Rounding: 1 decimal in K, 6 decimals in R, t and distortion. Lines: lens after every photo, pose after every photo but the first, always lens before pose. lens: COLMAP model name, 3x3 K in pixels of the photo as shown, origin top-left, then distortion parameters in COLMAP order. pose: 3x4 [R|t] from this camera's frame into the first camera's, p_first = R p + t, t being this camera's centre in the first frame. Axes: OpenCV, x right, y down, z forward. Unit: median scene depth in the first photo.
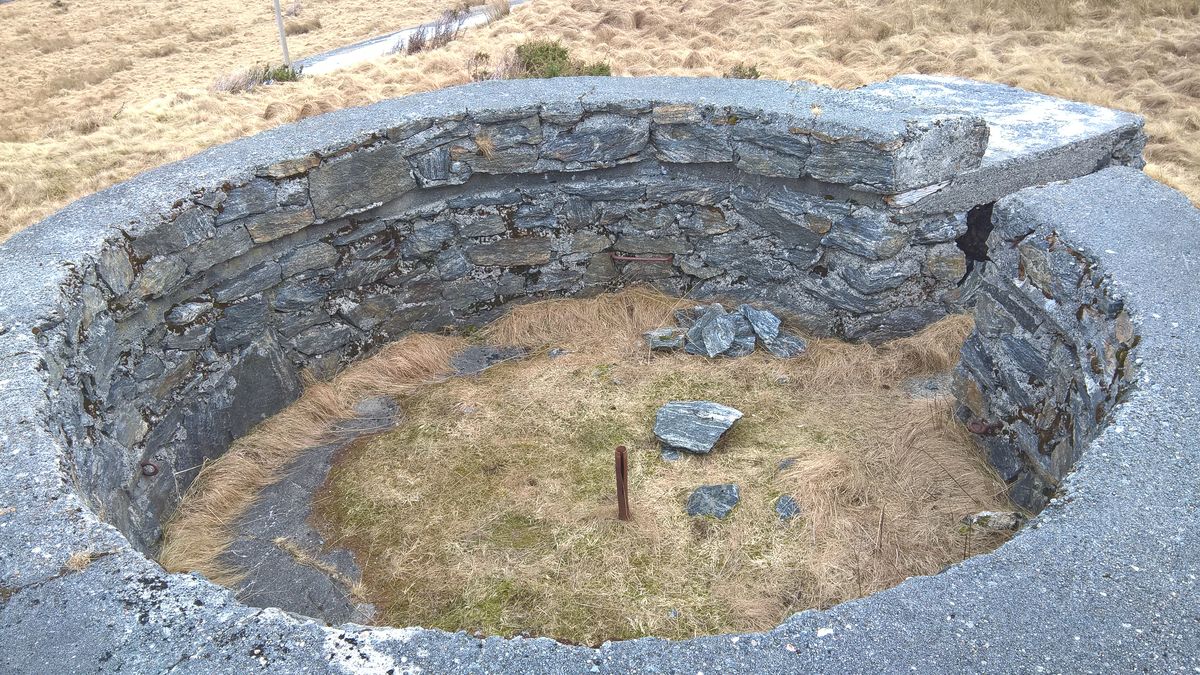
lens RADIAL K [[931.6, 0, 600.0], [0, 931.6, 337.5], [0, 0, 1]] dist [0.092617, -0.128707]
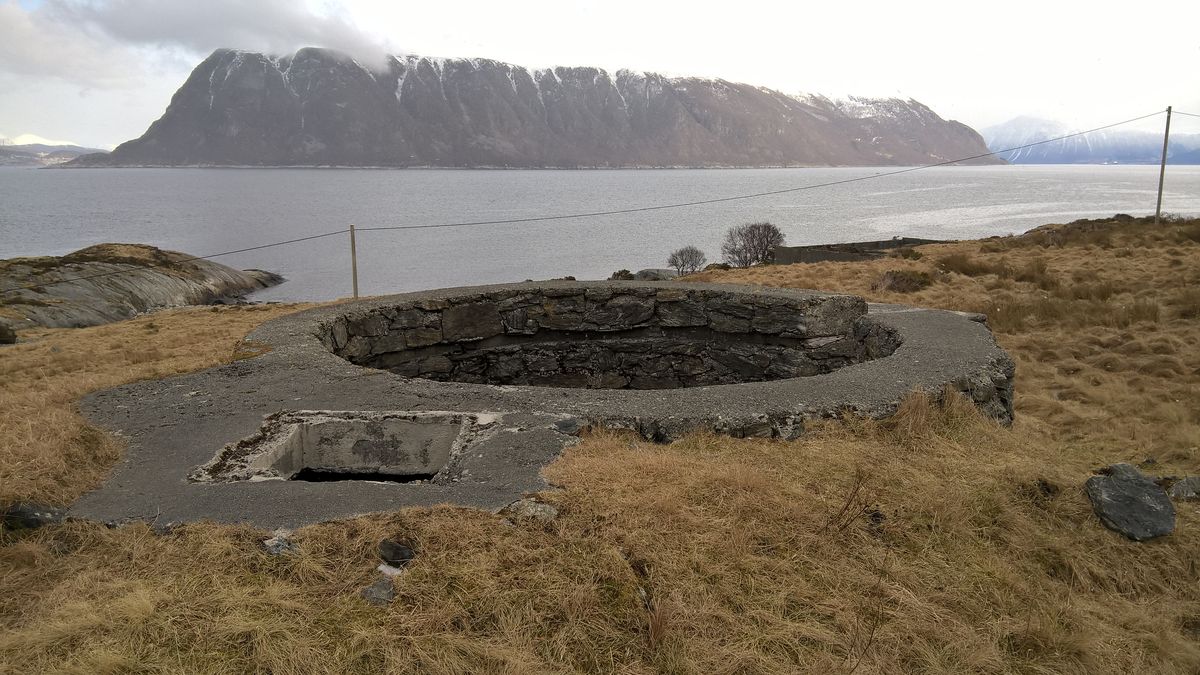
lens RADIAL K [[967.7, 0, 600.0], [0, 967.7, 337.5], [0, 0, 1]] dist [0.141397, -0.293264]
pose [[0.998683, 0.031962, -0.040144, 0.029106], [-0.044272, 0.932226, -0.359157, 0.415241], [0.025944, 0.360461, 0.932413, -0.493982]]
